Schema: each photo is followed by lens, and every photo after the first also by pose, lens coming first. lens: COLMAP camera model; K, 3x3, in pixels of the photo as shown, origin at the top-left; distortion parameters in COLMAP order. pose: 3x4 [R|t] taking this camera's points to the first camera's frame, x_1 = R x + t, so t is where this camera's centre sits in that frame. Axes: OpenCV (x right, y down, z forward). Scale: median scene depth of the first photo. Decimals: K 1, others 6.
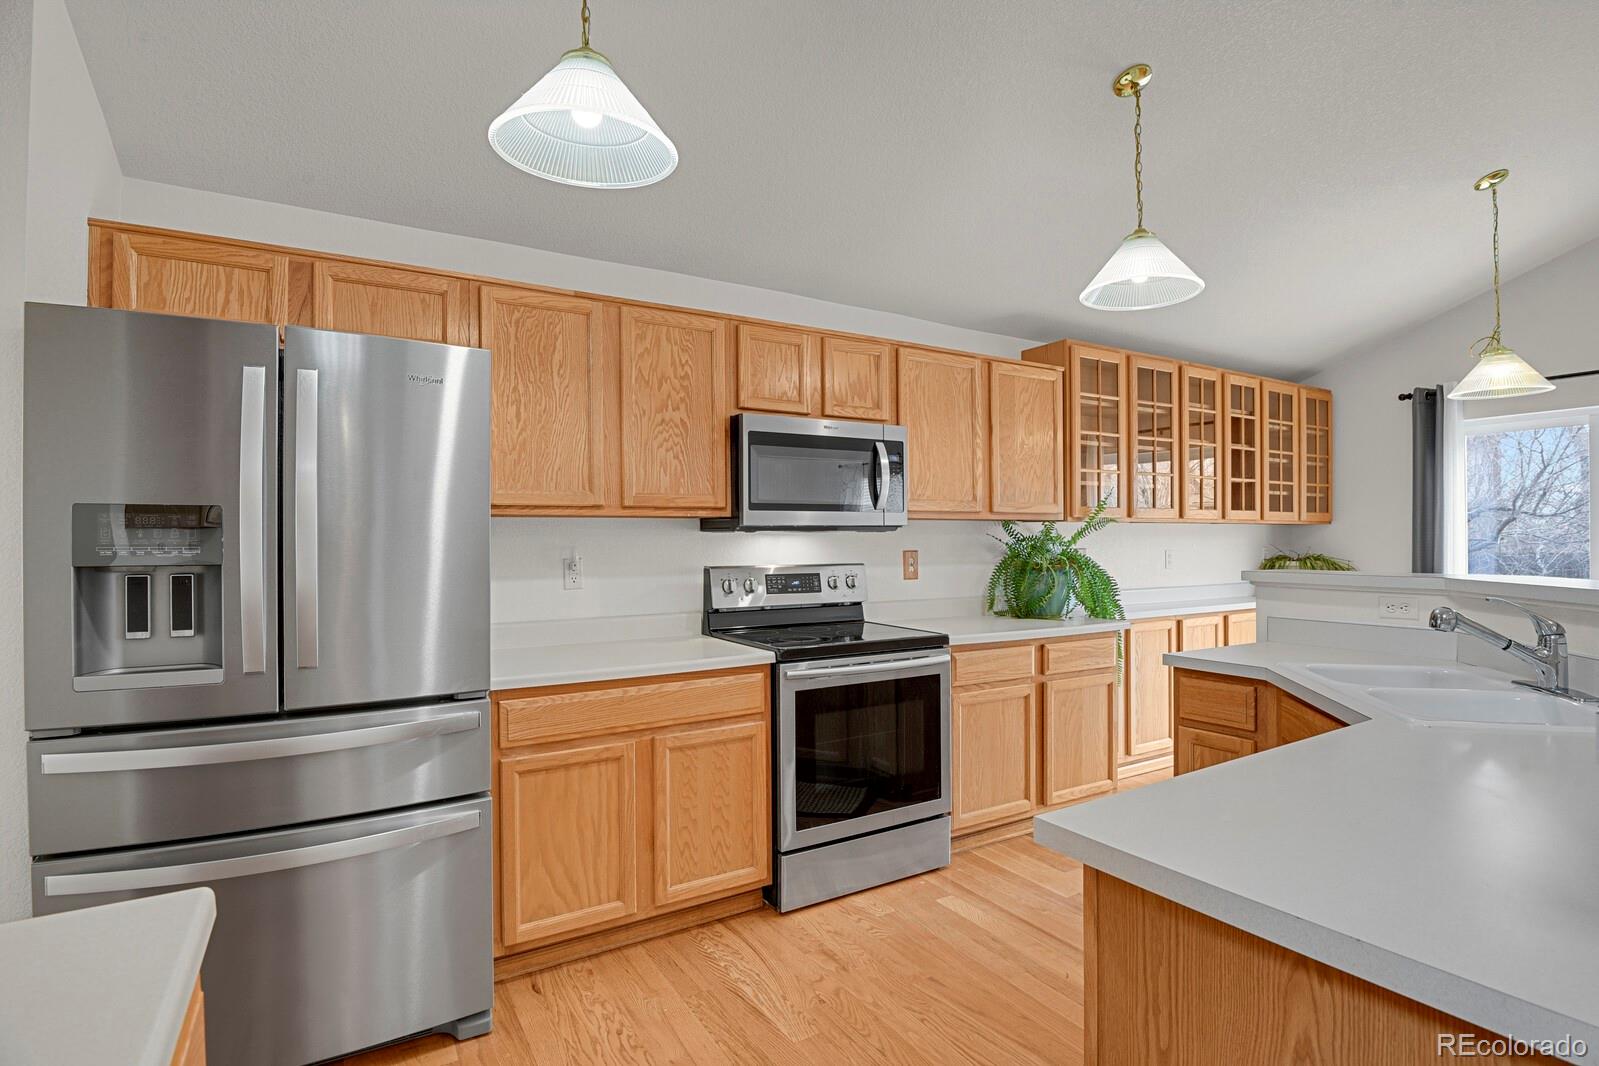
lens RADIAL K [[780.8, 0, 805.3], [0, 780.8, 540.1], [0, 0, 1]] dist [-0.020549, -0.006274]
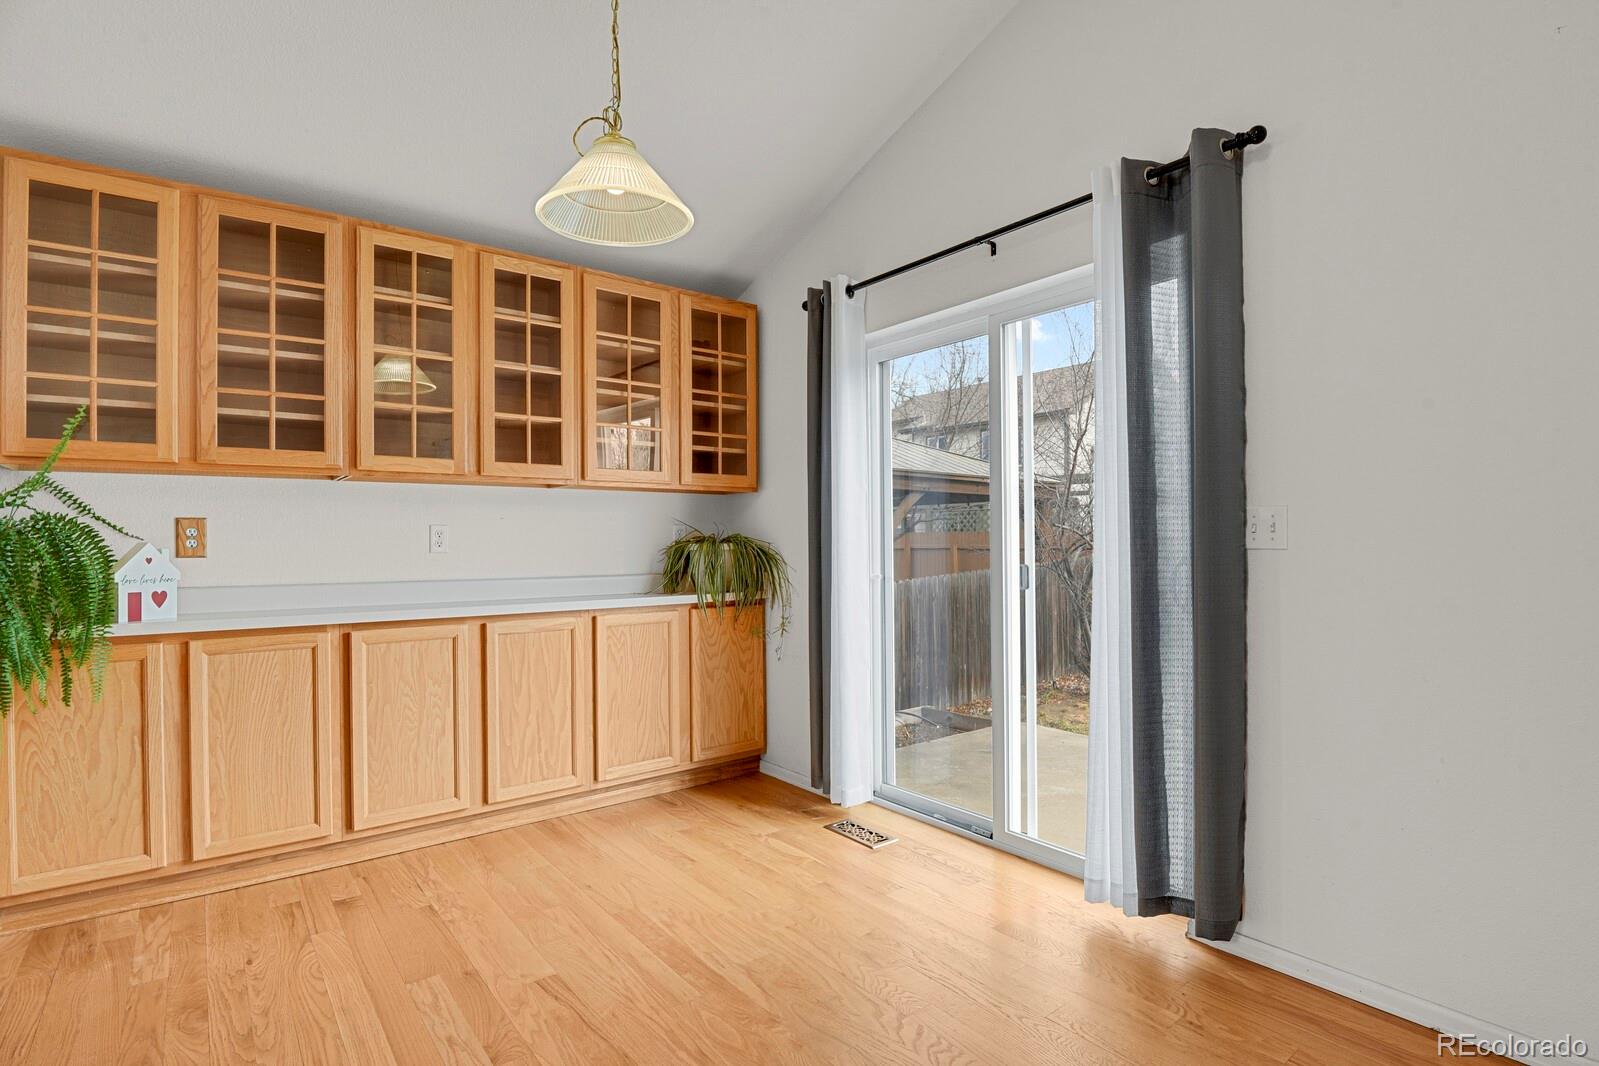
lens RADIAL K [[780.8, 0, 804.0], [0, 780.8, 537.0], [0, 0, 1]] dist [-0.020549, -0.006274]
pose [[0.992397, -0.000027, 0.123080, 1.180985], [0.000665, 0.999987, -0.005145, 0.045546], [-0.123078, 0.005188, 0.992383, 0.517929]]
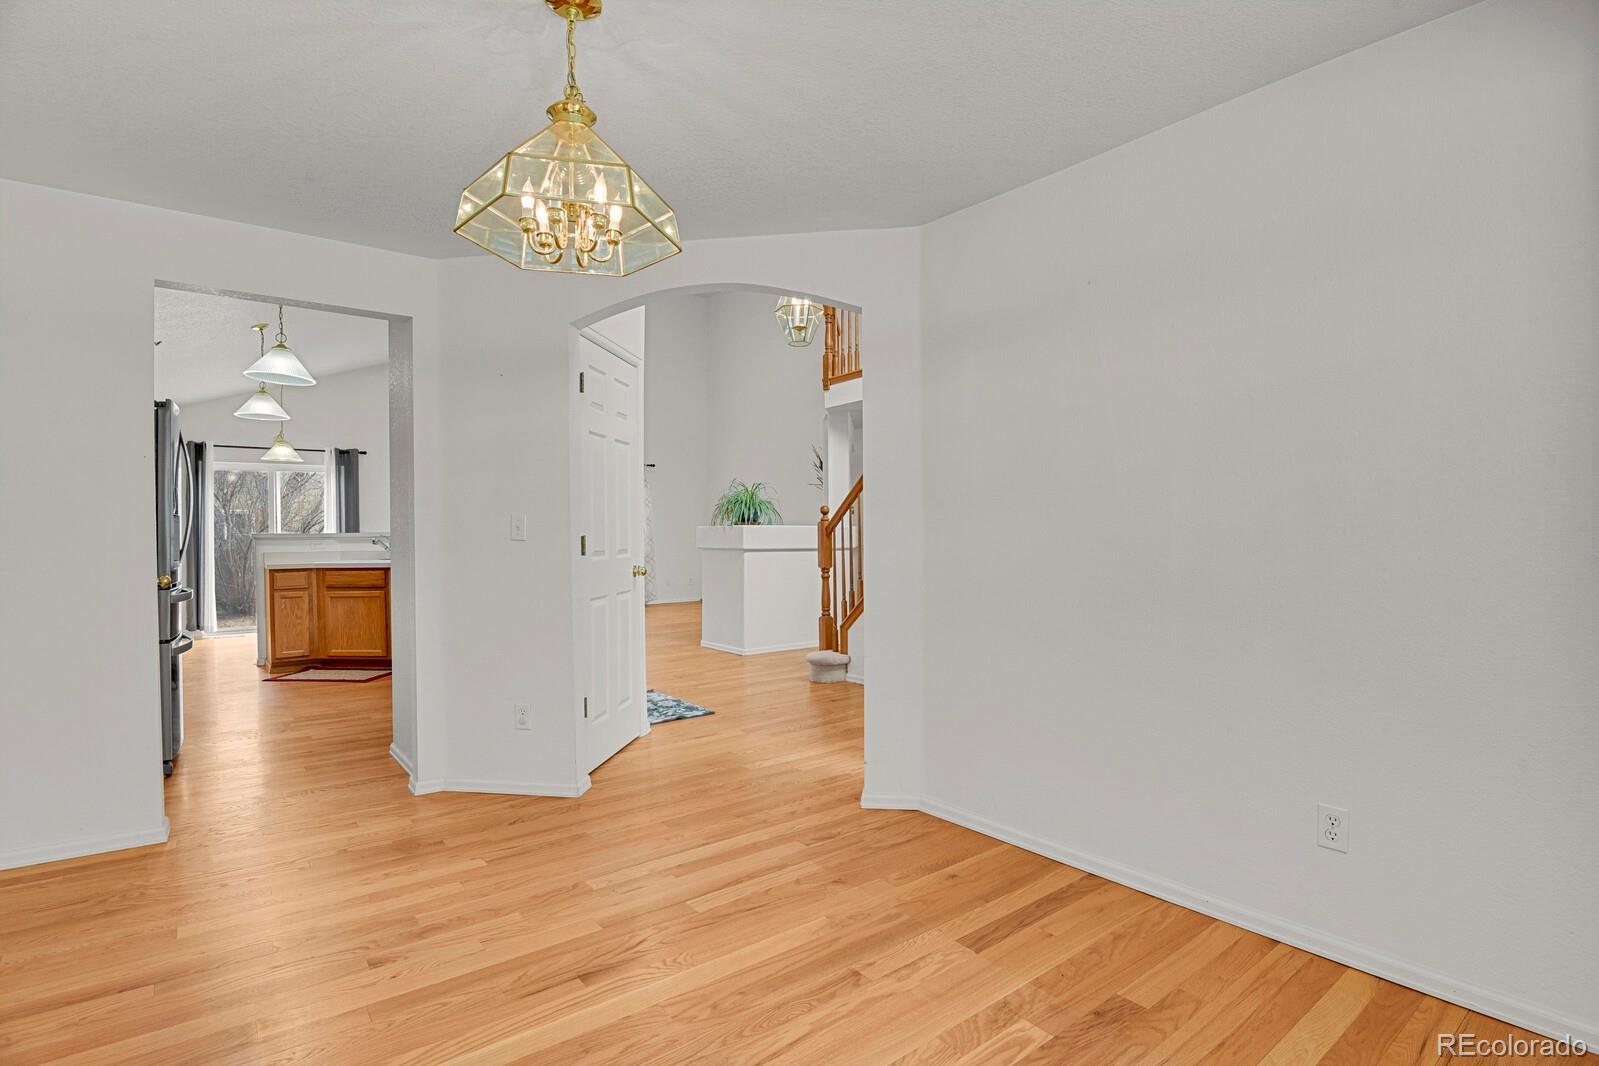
lens RADIAL K [[780.8, 0, 790.4], [0, 780.8, 541.6], [0, 0, 1]] dist [-0.020549, -0.006274]
pose [[-0.111582, -0.004214, 0.993746, -1.893722], [0.008961, 0.999946, 0.005246, 0.066084], [-0.993715, 0.009490, -0.111538, -0.307958]]
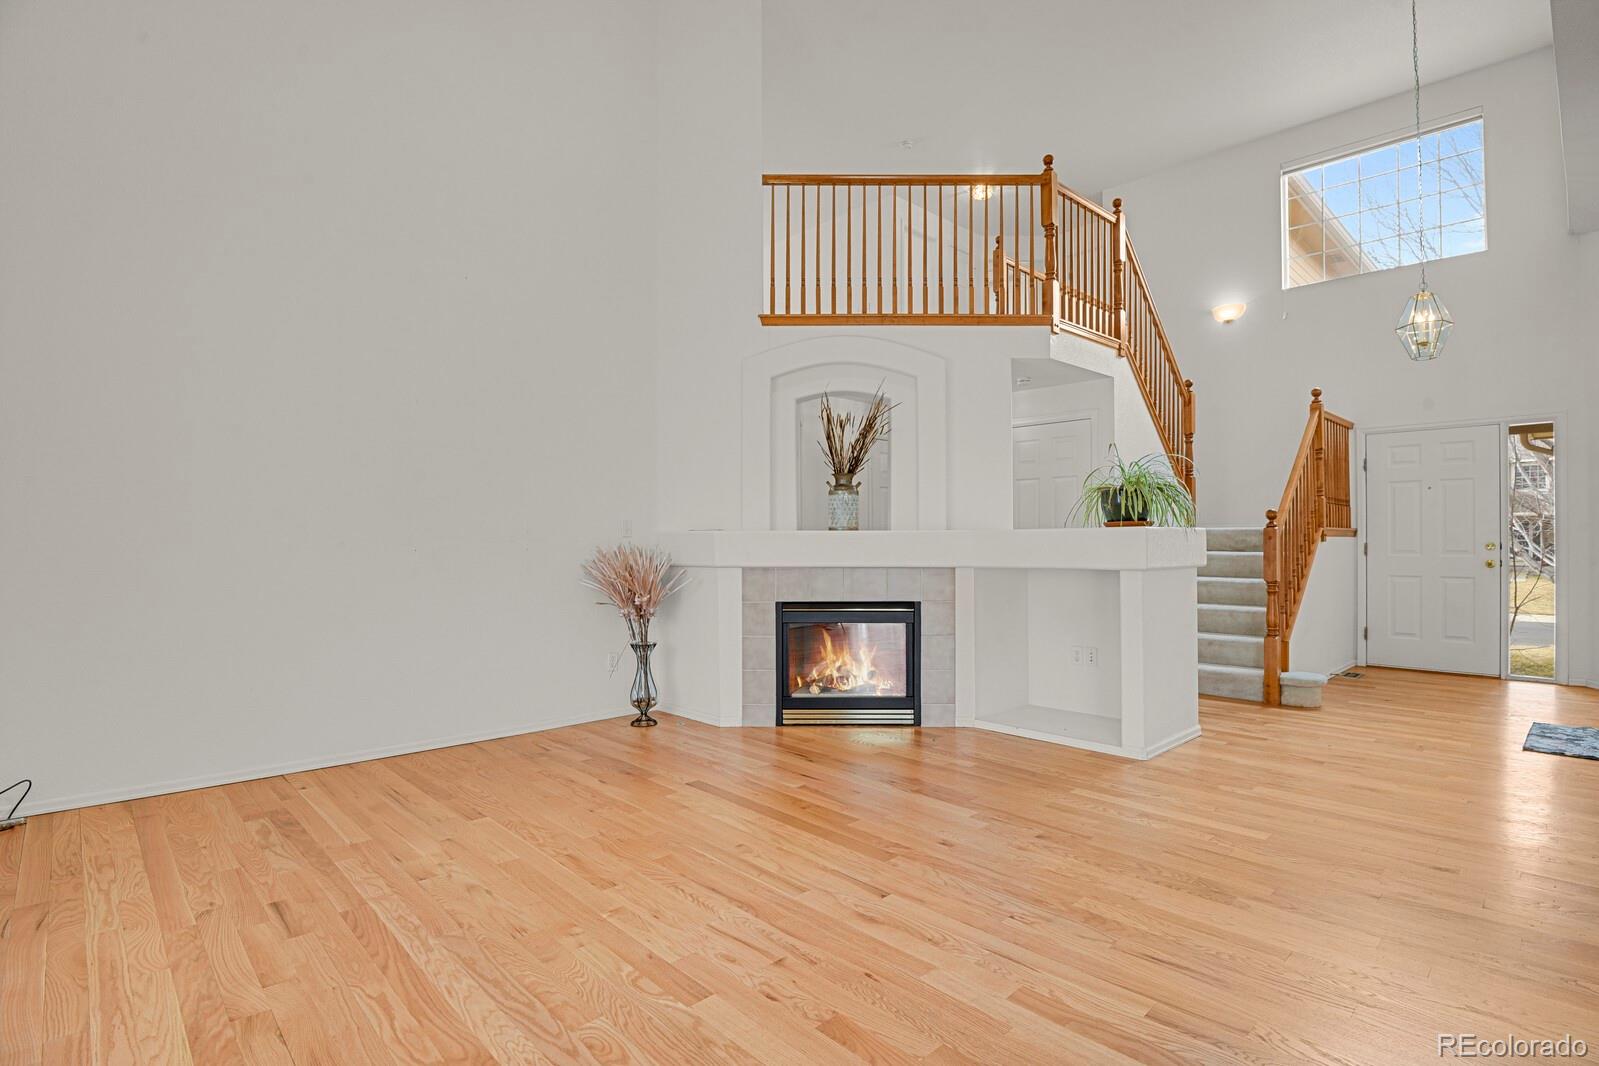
lens RADIAL K [[780.8, 0, 801.1], [0, 780.8, 540.3], [0, 0, 1]] dist [-0.020549, -0.006274]
pose [[-0.976764, 0.010041, -0.214085, 1.673888], [0.010317, 0.999947, -0.000172, 0.044707], [0.214071, -0.002376, -0.976815, 0.898317]]
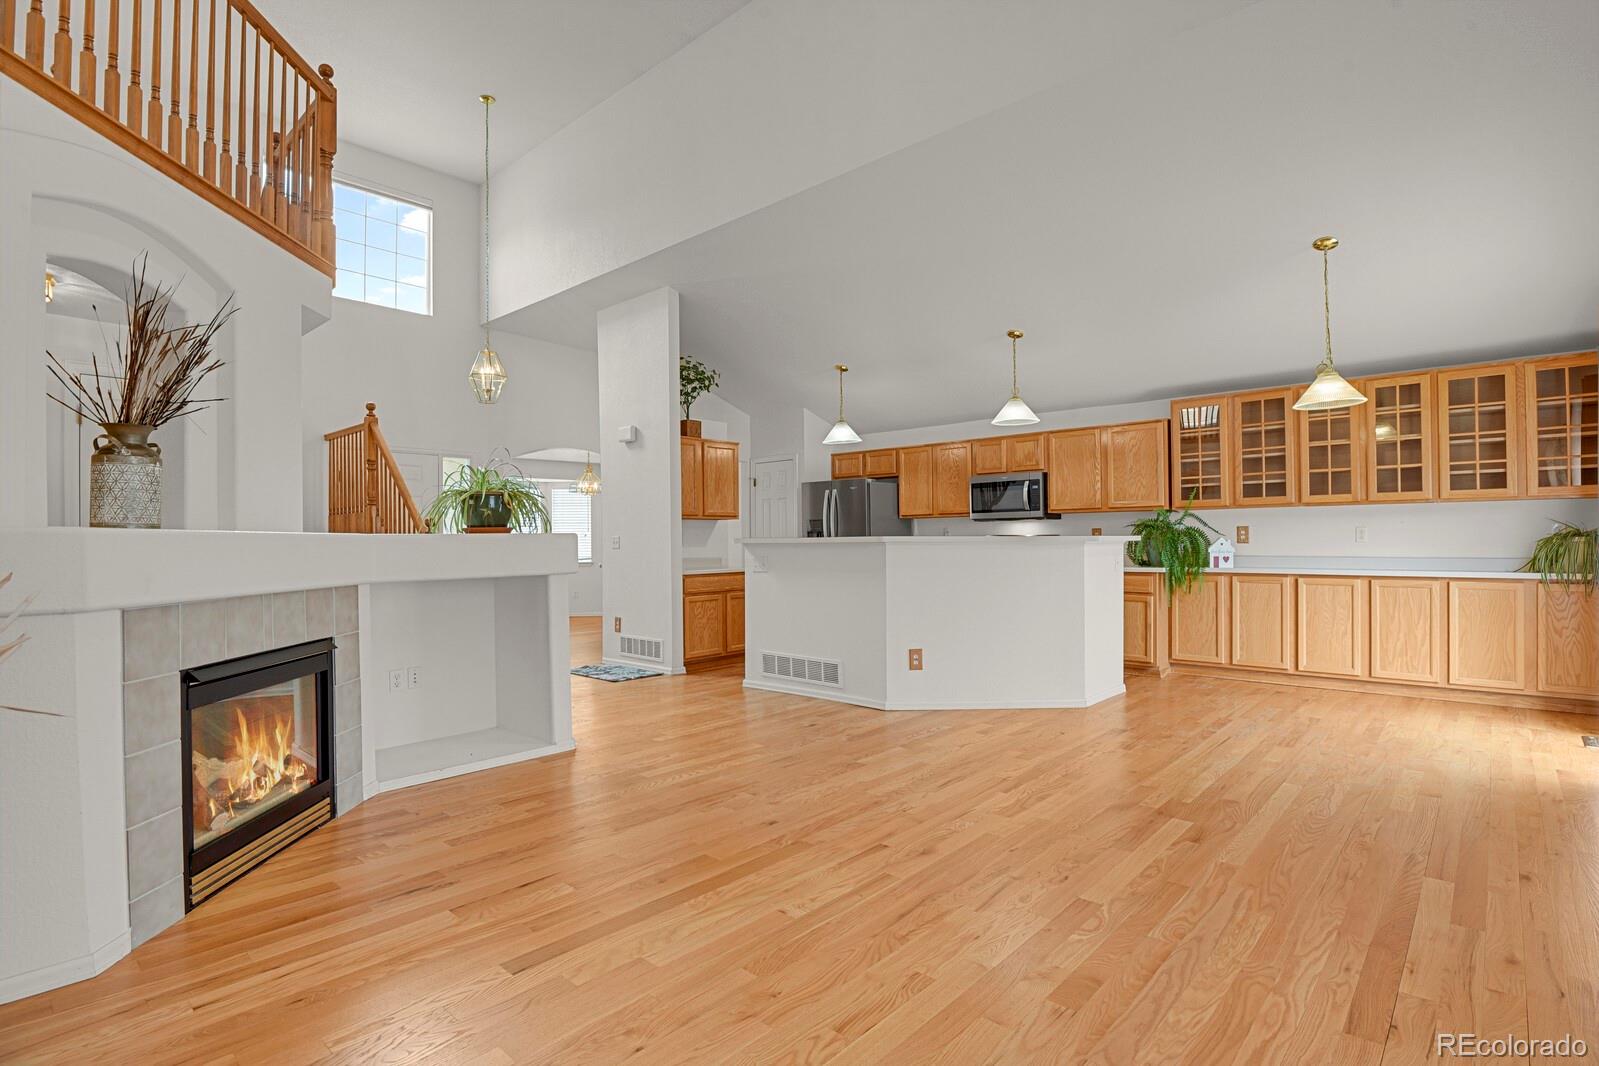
lens RADIAL K [[780.8, 0, 804.6], [0, 780.8, 541.8], [0, 0, 1]] dist [-0.020549, -0.006274]
pose [[0.284496, 0.005464, -0.958662, 2.345114], [0.007517, 0.999940, 0.007931, 0.034169], [0.958648, -0.009463, 0.284438, -0.312022]]
